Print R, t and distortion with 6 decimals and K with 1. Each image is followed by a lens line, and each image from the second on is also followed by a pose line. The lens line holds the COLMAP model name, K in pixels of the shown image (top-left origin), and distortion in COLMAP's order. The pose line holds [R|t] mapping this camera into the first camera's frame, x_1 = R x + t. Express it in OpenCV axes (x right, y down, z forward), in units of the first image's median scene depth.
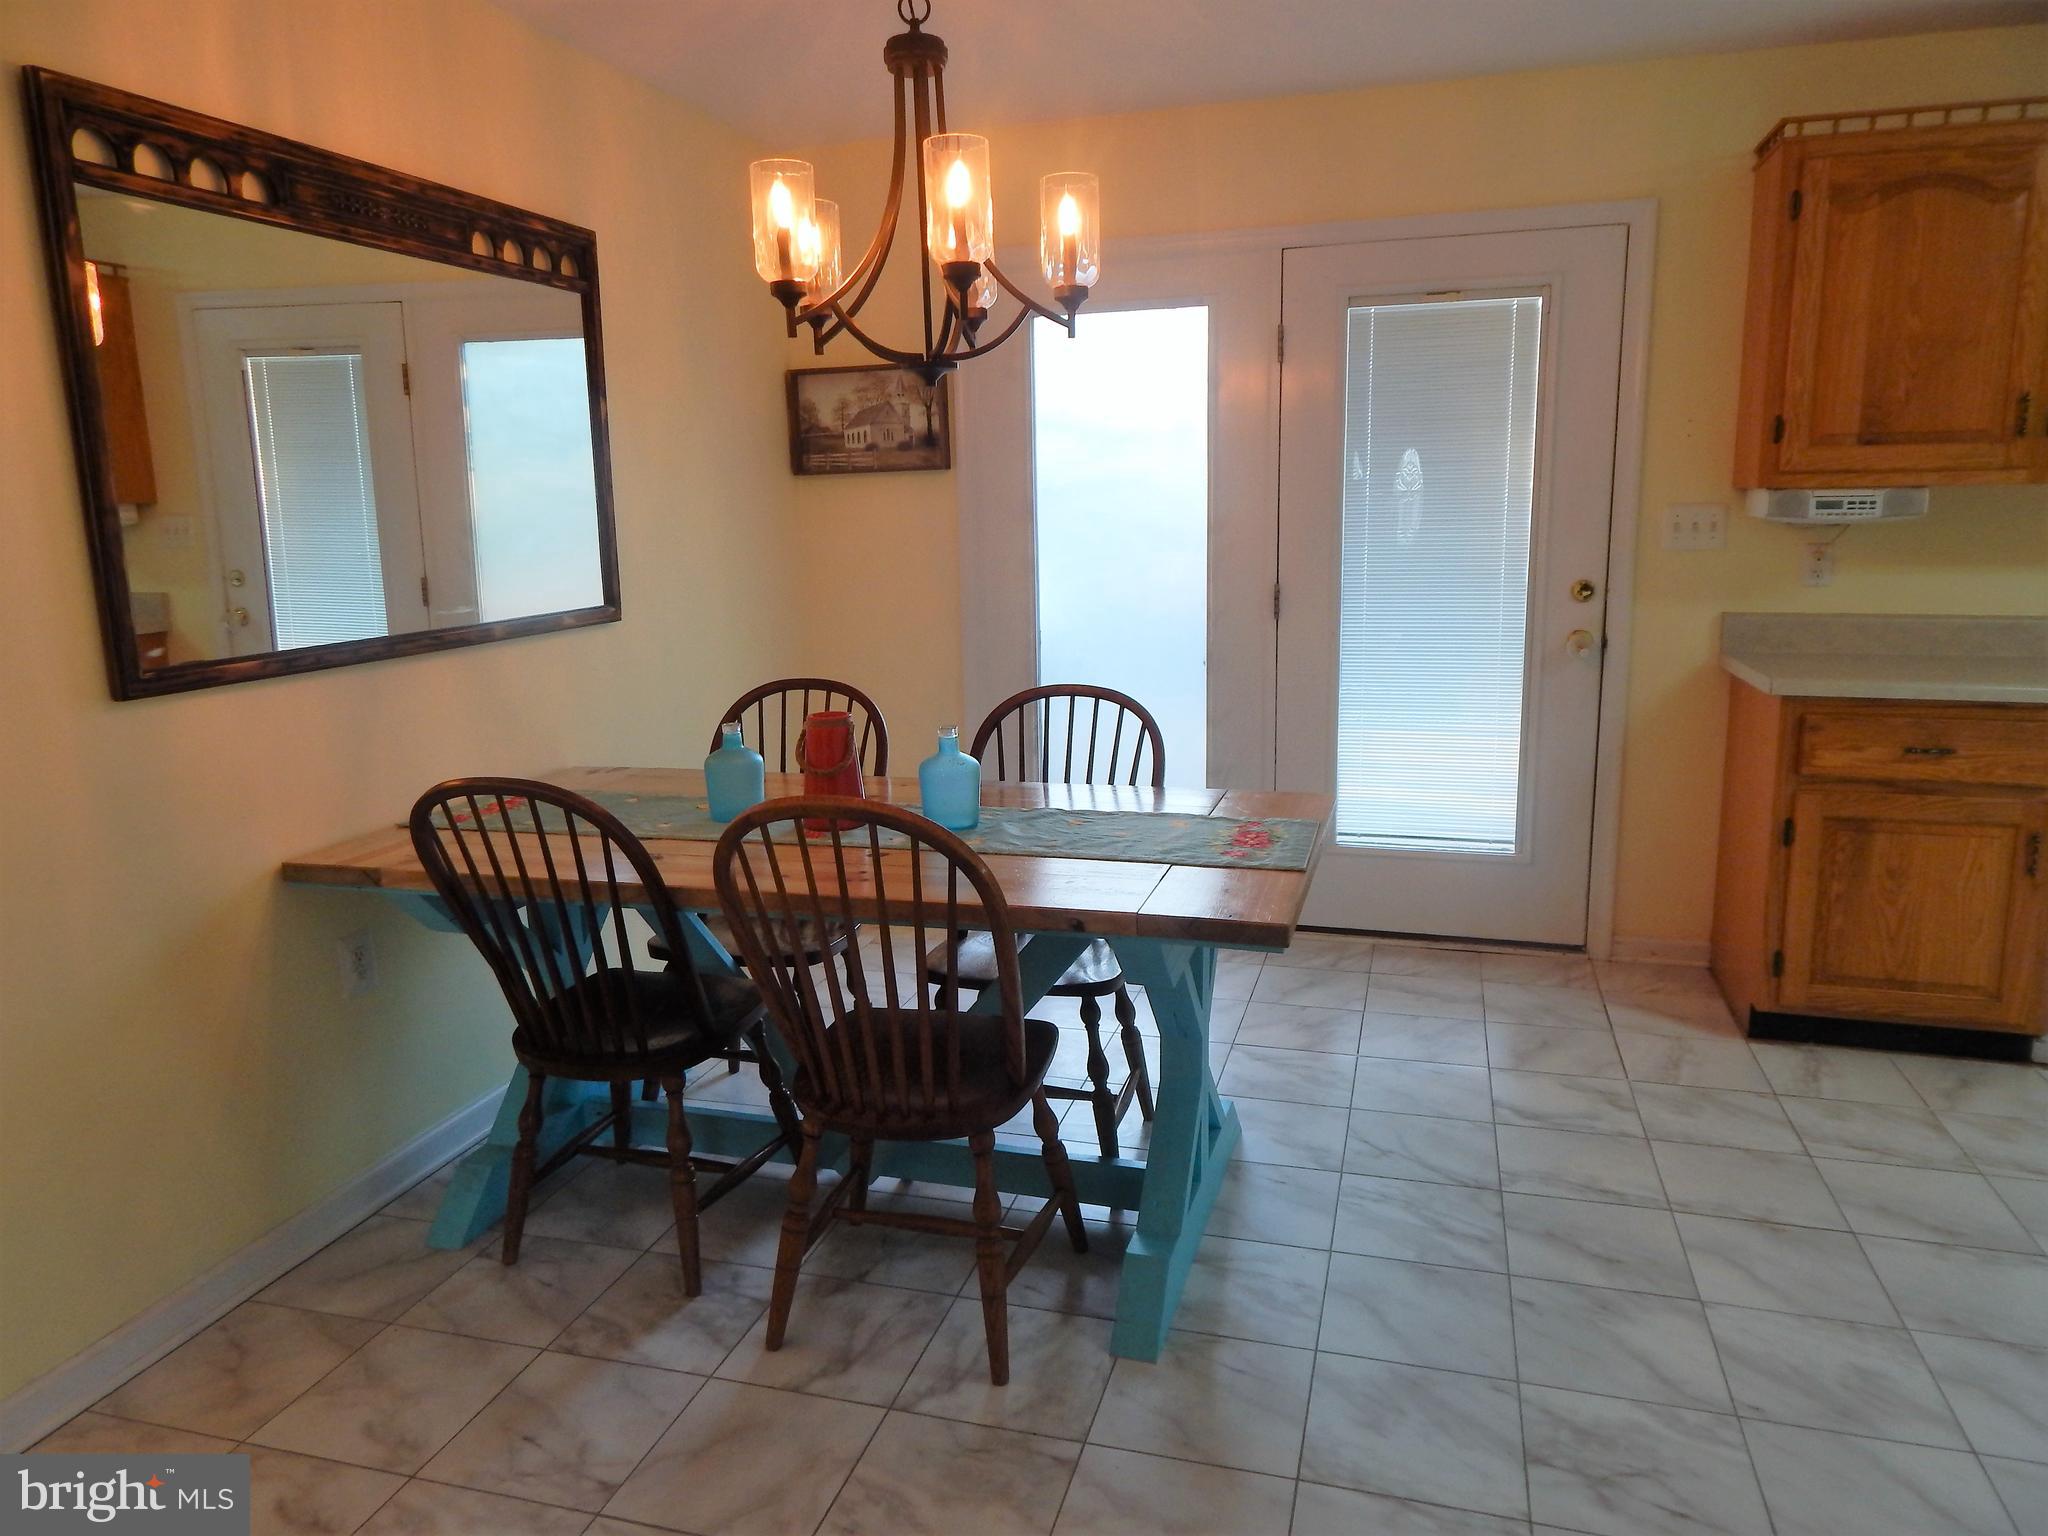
lens RADIAL K [[1354.9, 0, 1044.6], [0, 1354.9, 752.1], [0, 0, 1]] dist [0.021380, -0.024131]
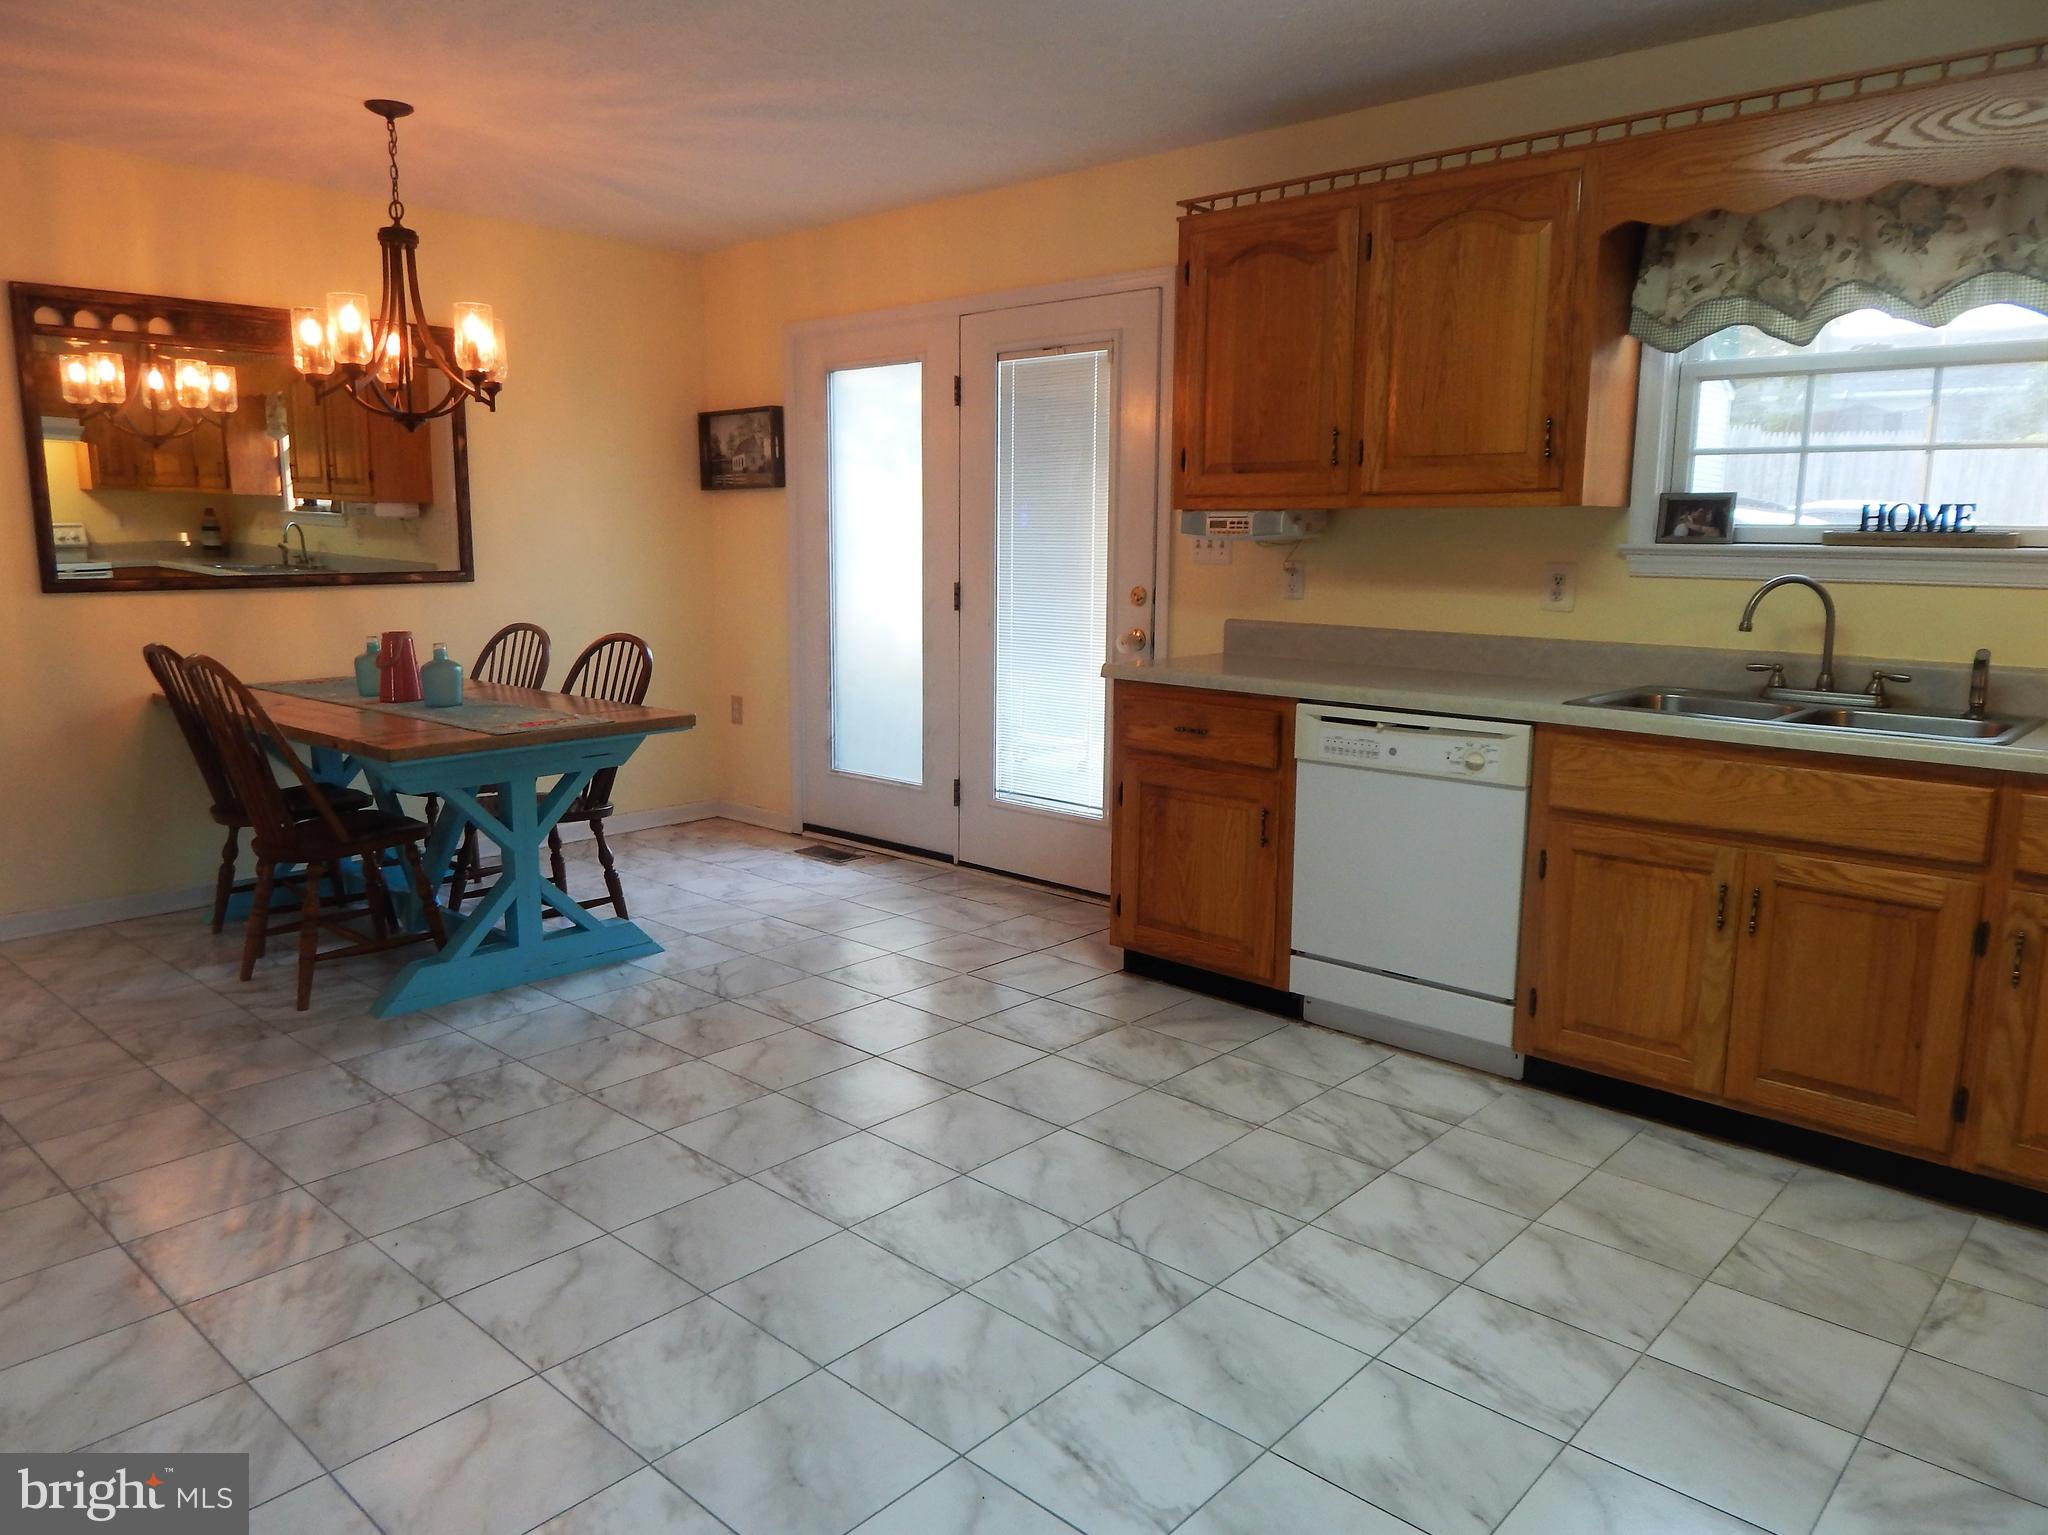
lens RADIAL K [[1416.9, 0, 1062.5], [0, 1416.9, 754.5], [0, 0, 1]] dist [0.027672, -0.033338]
pose [[0.901531, 0.090994, -0.423039, 1.039024], [-0.101974, 0.994781, -0.003341, 0.034306], [0.420527, 0.046151, 0.906105, -0.158369]]
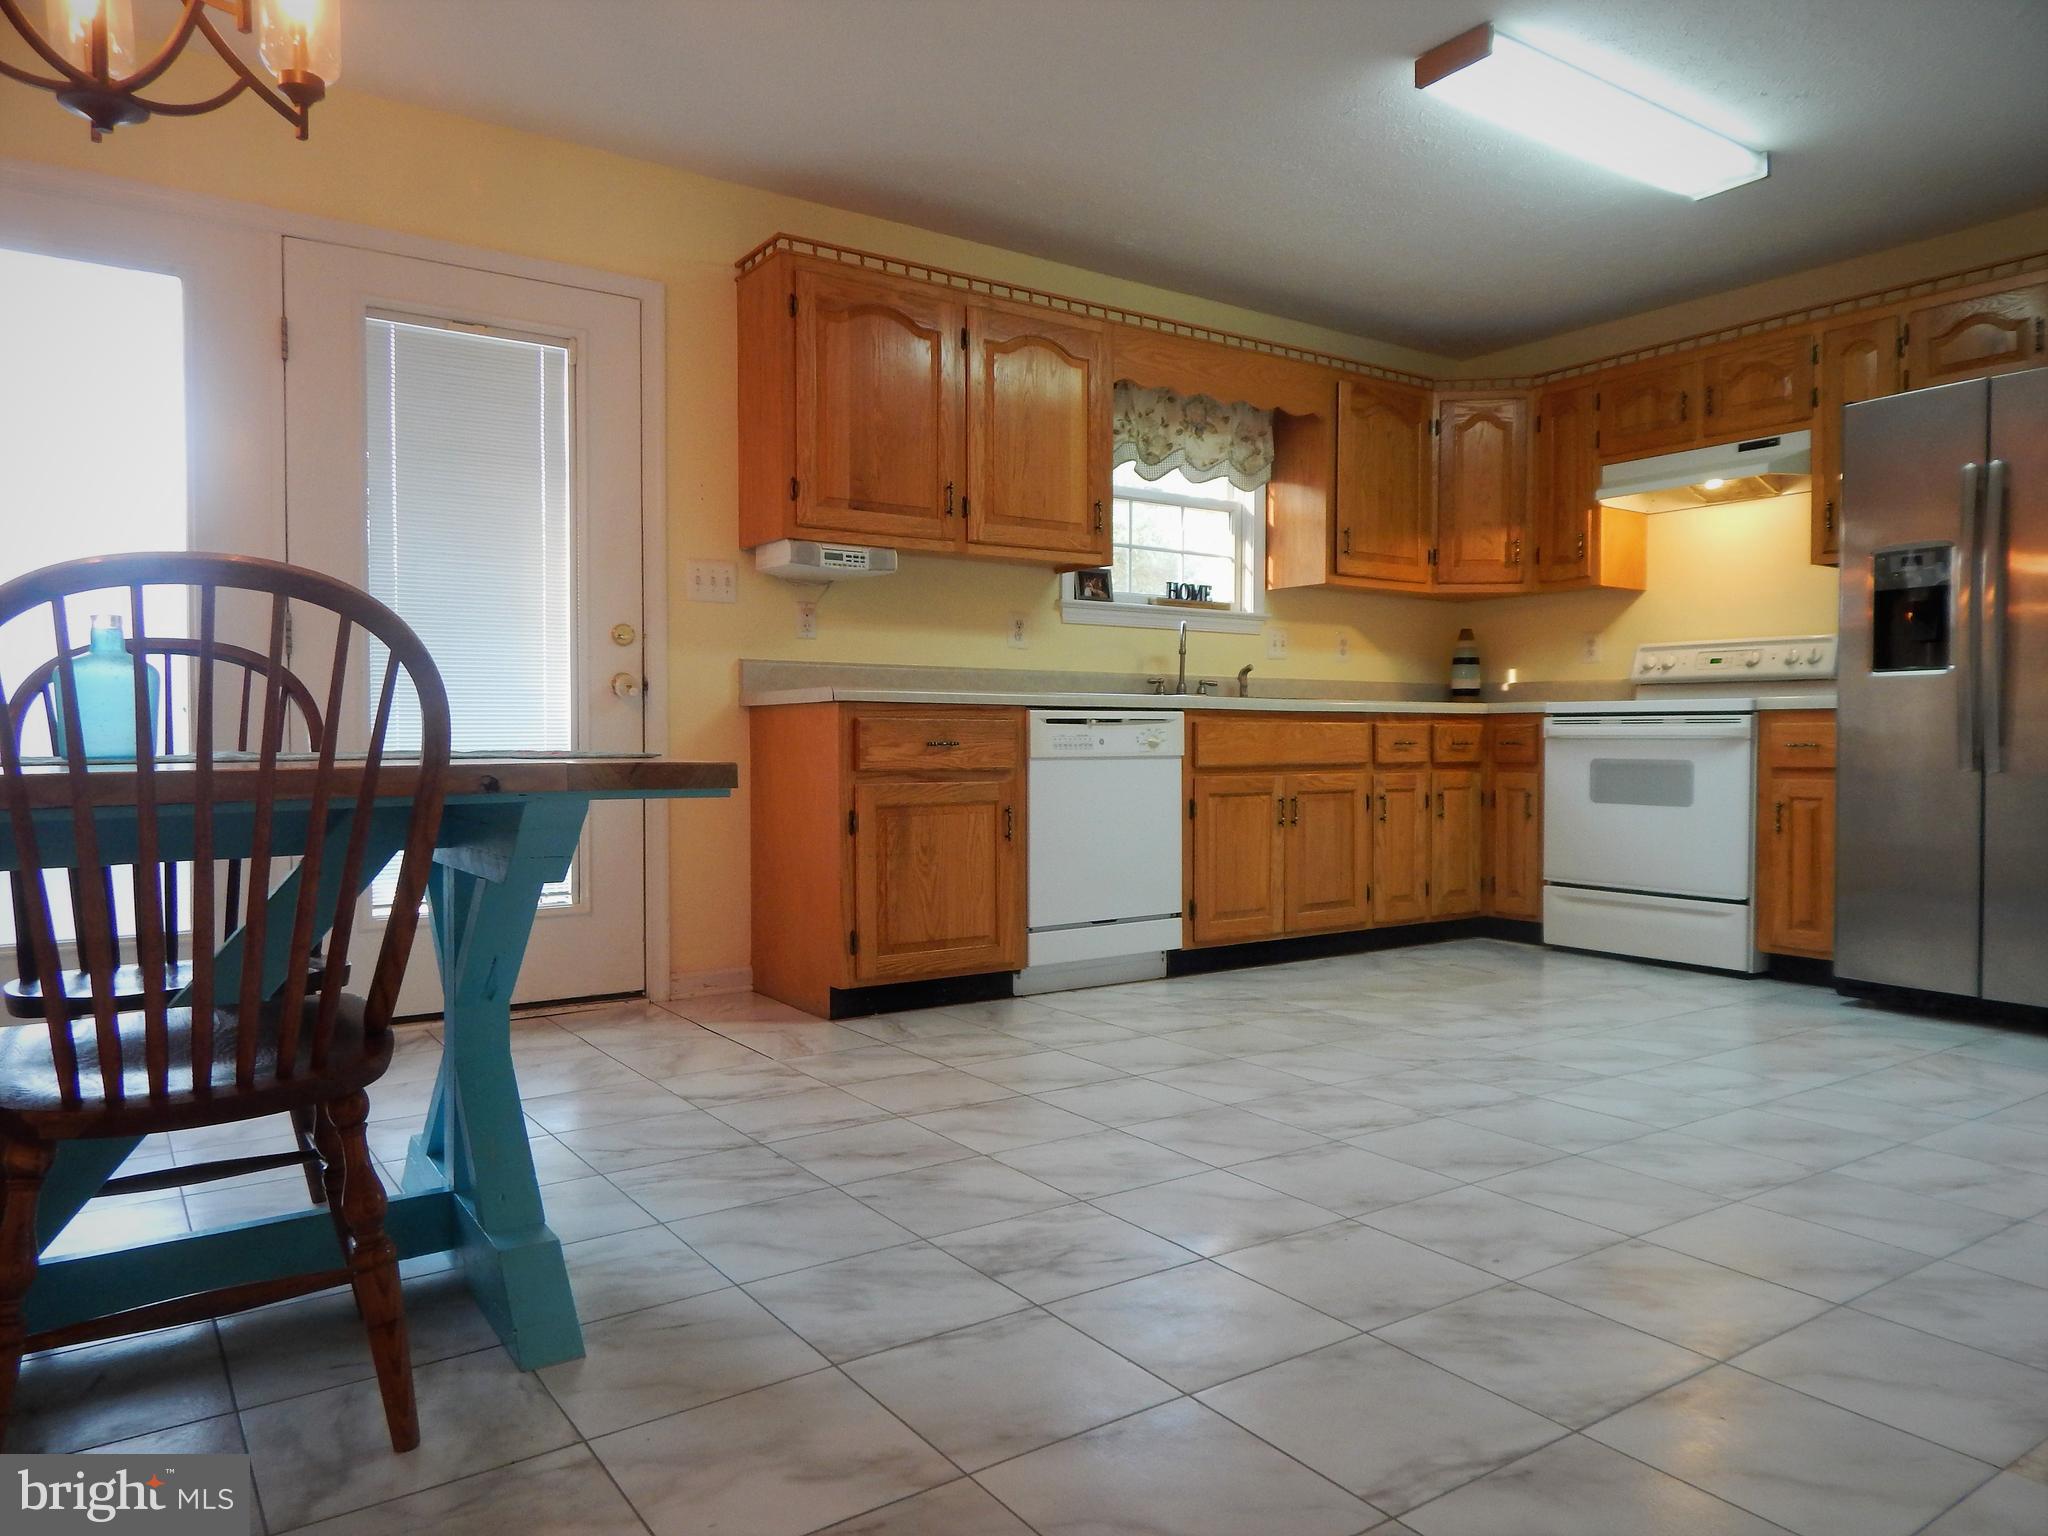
lens RADIAL K [[1359.2, 0, 1026.1], [0, 1359.2, 761.0], [0, 0, 1]] dist [0.010846, -0.019603]
pose [[0.632520, 0.000420, 0.774544, -0.251517], [0.132551, 0.985189, -0.108780, 0.154124], [-0.763117, 0.171472, 0.623096, 0.168585]]
